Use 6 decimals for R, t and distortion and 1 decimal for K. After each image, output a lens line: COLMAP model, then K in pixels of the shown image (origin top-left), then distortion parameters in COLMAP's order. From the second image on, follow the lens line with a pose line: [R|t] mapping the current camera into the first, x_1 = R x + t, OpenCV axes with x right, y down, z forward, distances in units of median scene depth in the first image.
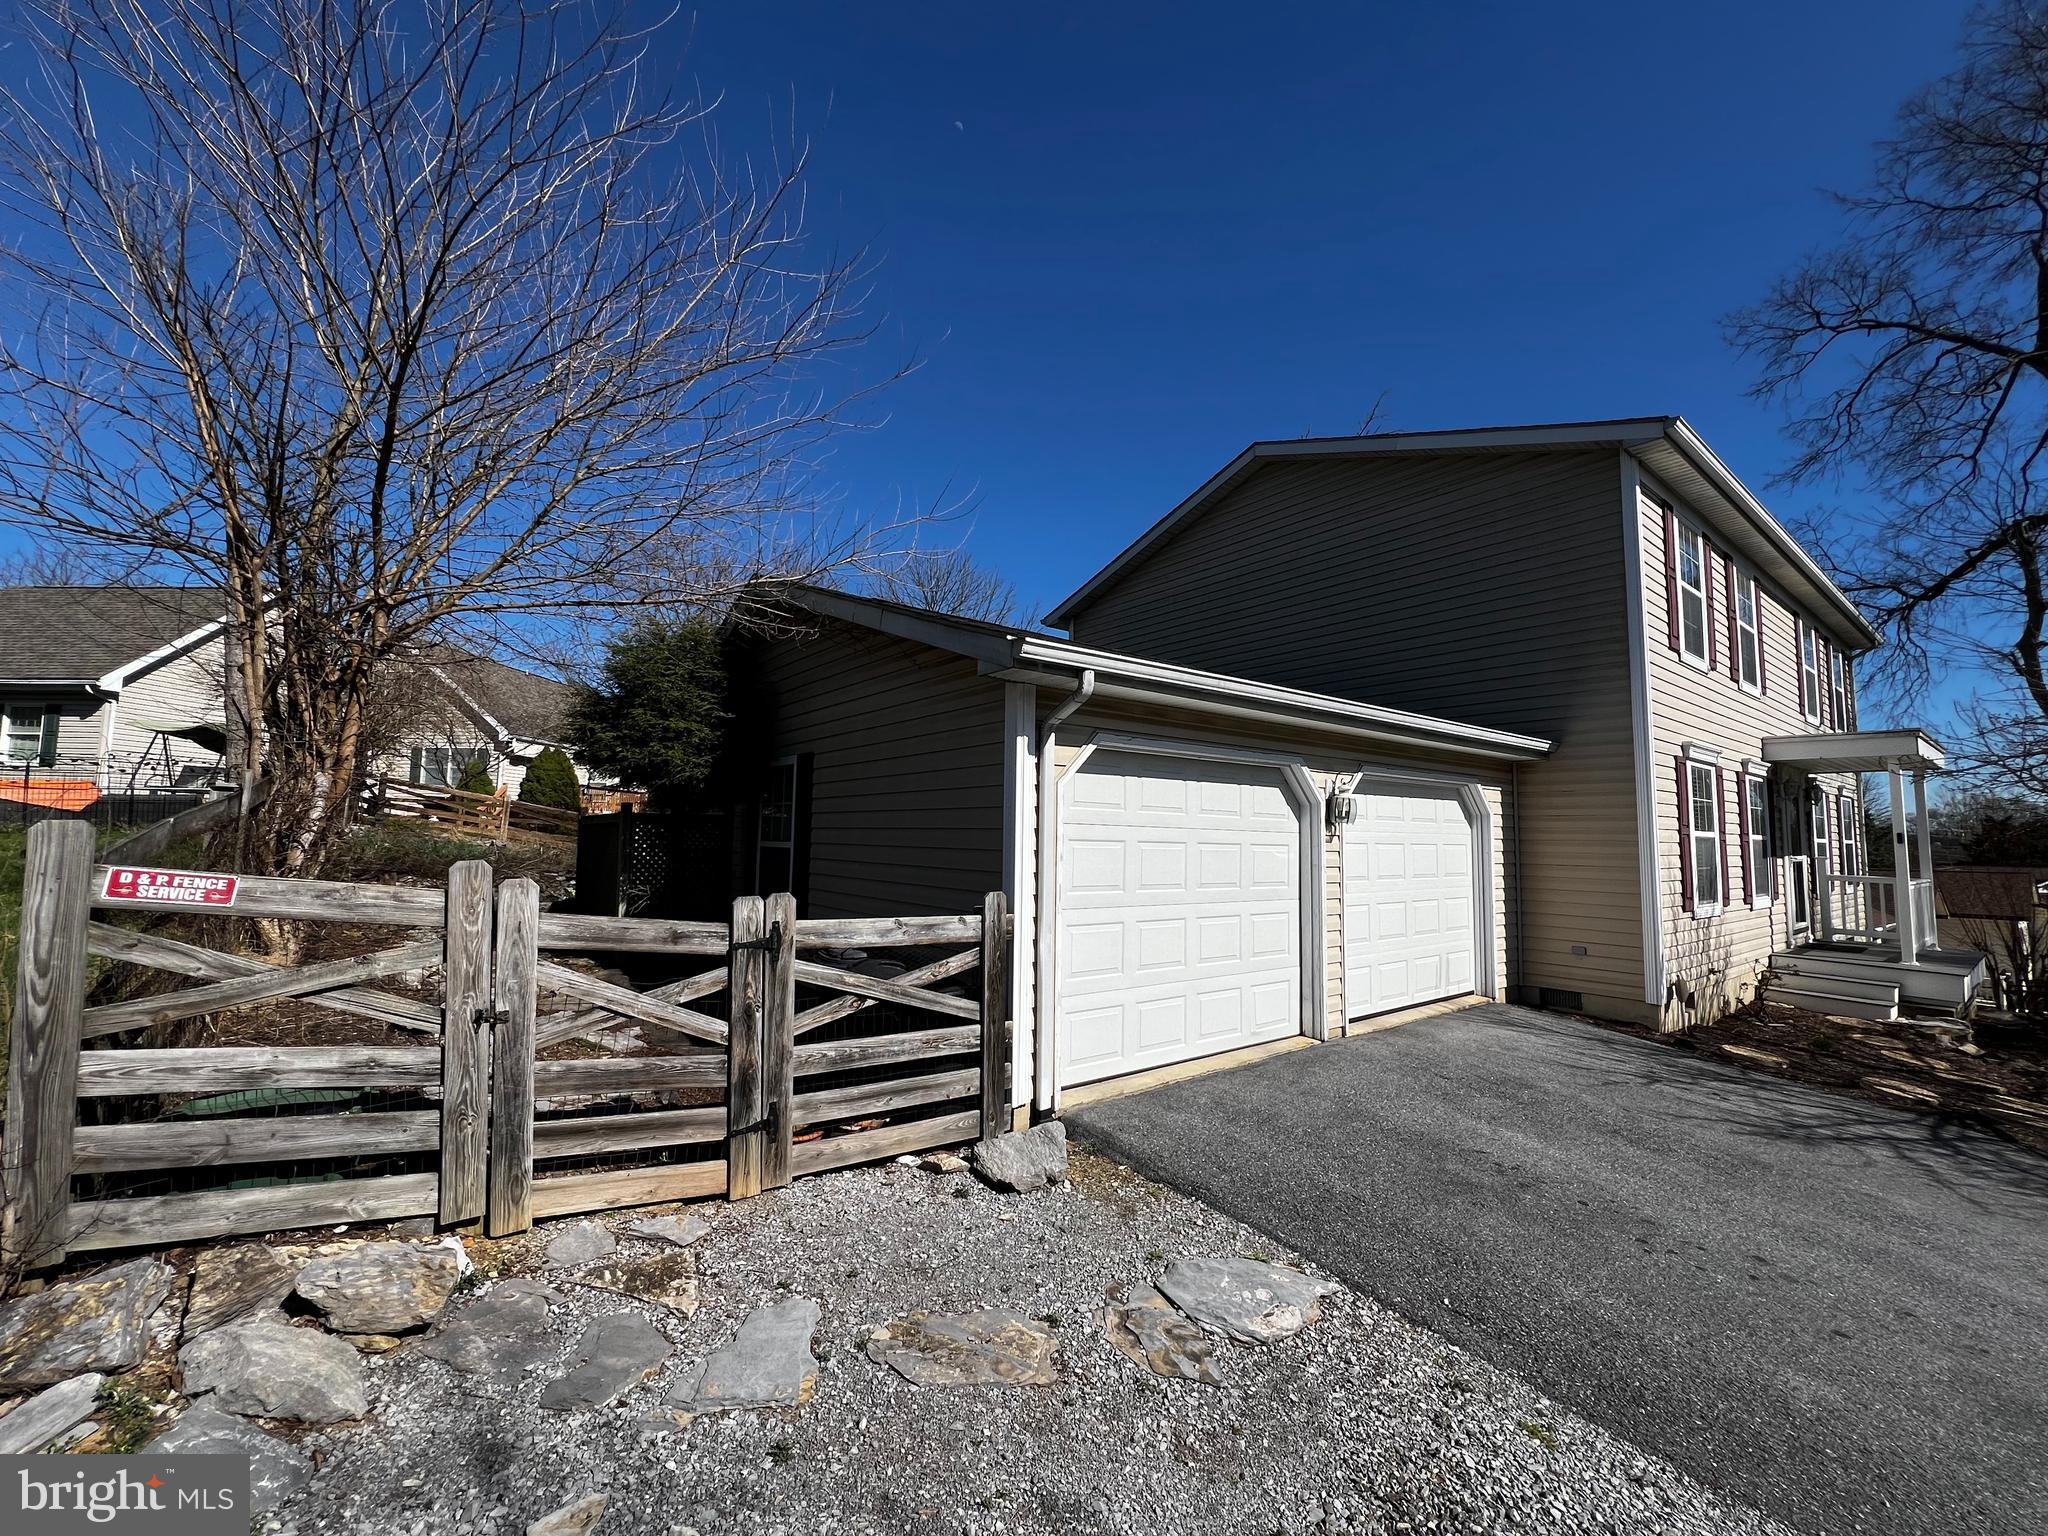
lens RADIAL K [[813.8, 0, 1021.4], [0, 813.8, 770.8], [0, 0, 1]] dist [0.000030, 0.000100]
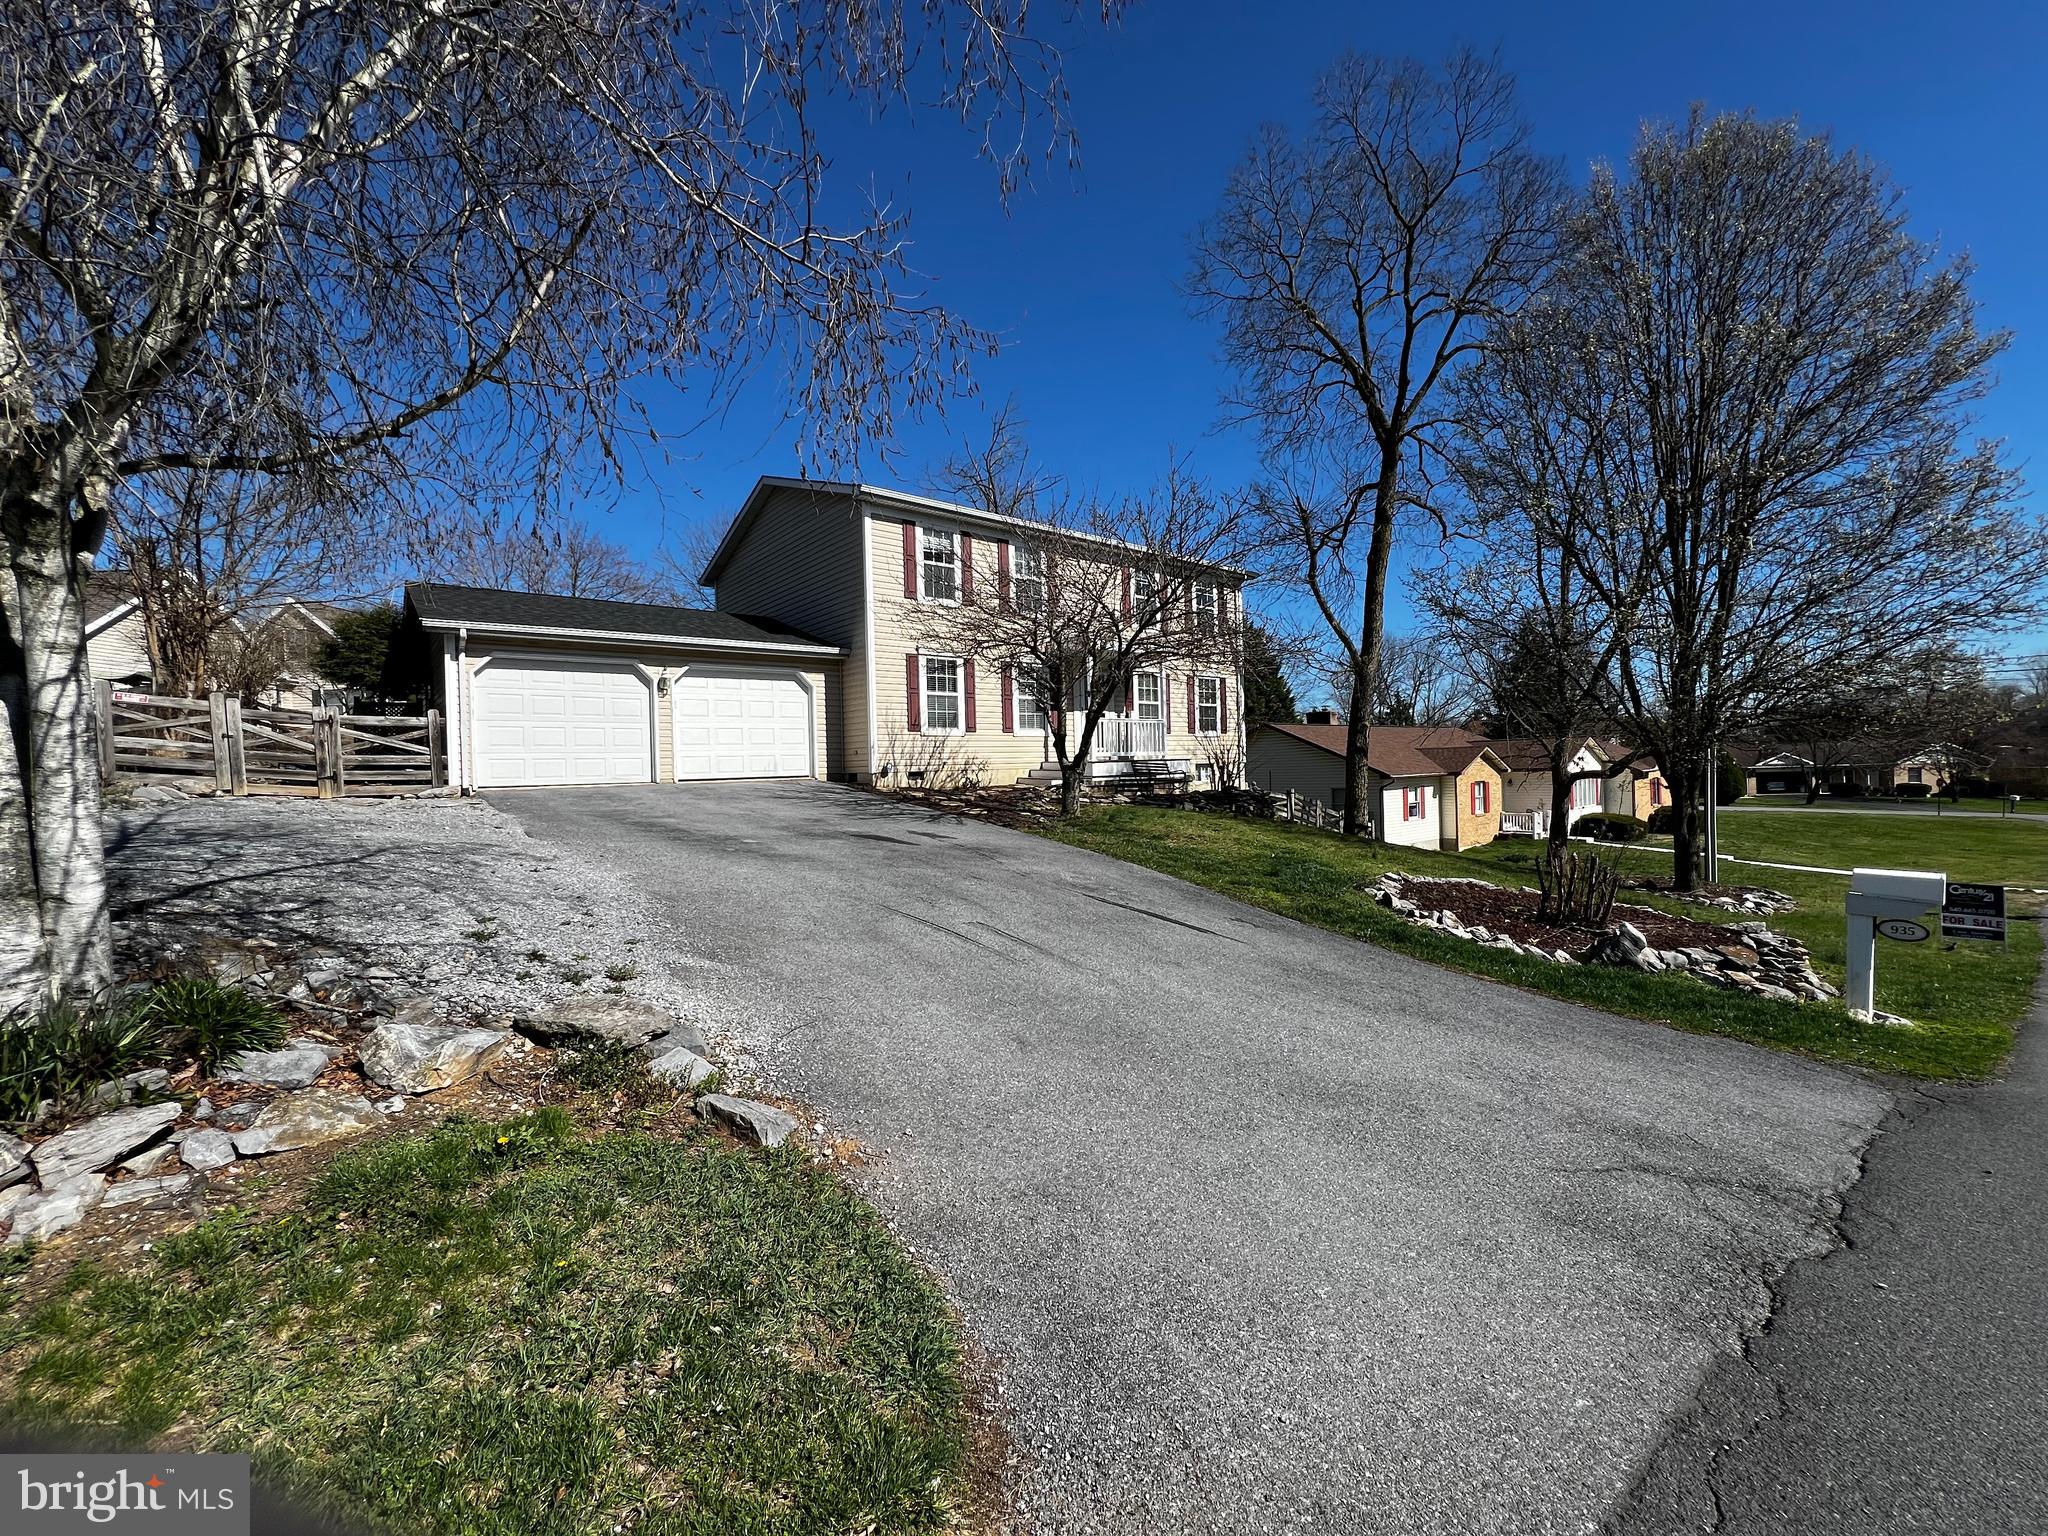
lens RADIAL K [[813.8, 0, 1026.3], [0, 813.8, 773.7], [0, 0, 1]] dist [0.000030, 0.000100]
pose [[0.998437, -0.045151, 0.032947, 2.089940], [0.042093, 0.995208, 0.088254, 0.226002], [-0.036774, -0.086730, 0.995553, -2.073792]]
